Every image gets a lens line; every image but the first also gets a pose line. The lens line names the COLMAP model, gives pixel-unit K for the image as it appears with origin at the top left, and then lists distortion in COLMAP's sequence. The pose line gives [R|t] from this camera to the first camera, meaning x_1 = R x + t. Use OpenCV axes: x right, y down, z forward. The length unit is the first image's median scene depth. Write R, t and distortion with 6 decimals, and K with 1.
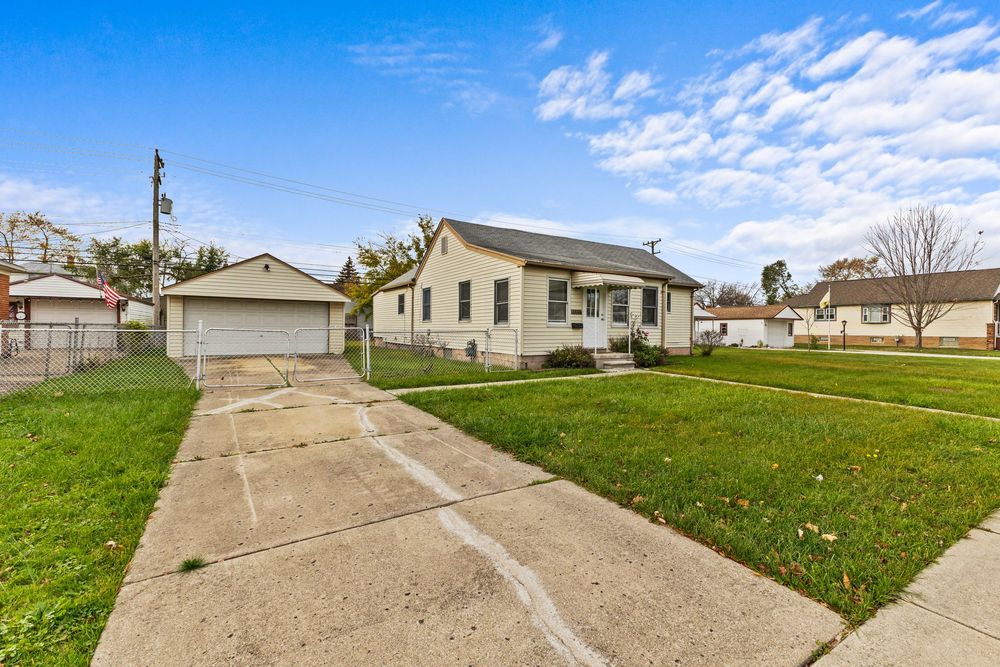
lens RADIAL K [[431.5, 0, 501.2], [0, 431.5, 340.9], [0, 0, 1]] dist [0.006505, -0.000058]
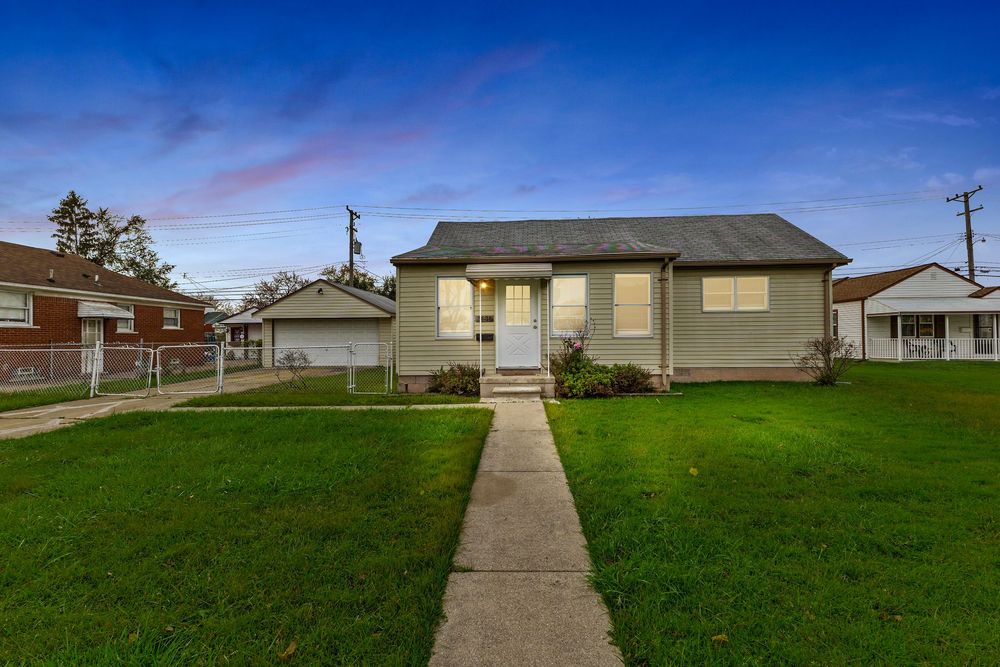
lens RADIAL K [[431.5, 0, 501.2], [0, 431.5, 340.9], [0, 0, 1]] dist [0.006505, -0.000058]
pose [[0.816309, -0.013729, -0.577452, 0.441243], [0.000538, 0.999735, -0.023008, -0.008188], [0.577615, 0.018471, 0.816100, 0.291464]]
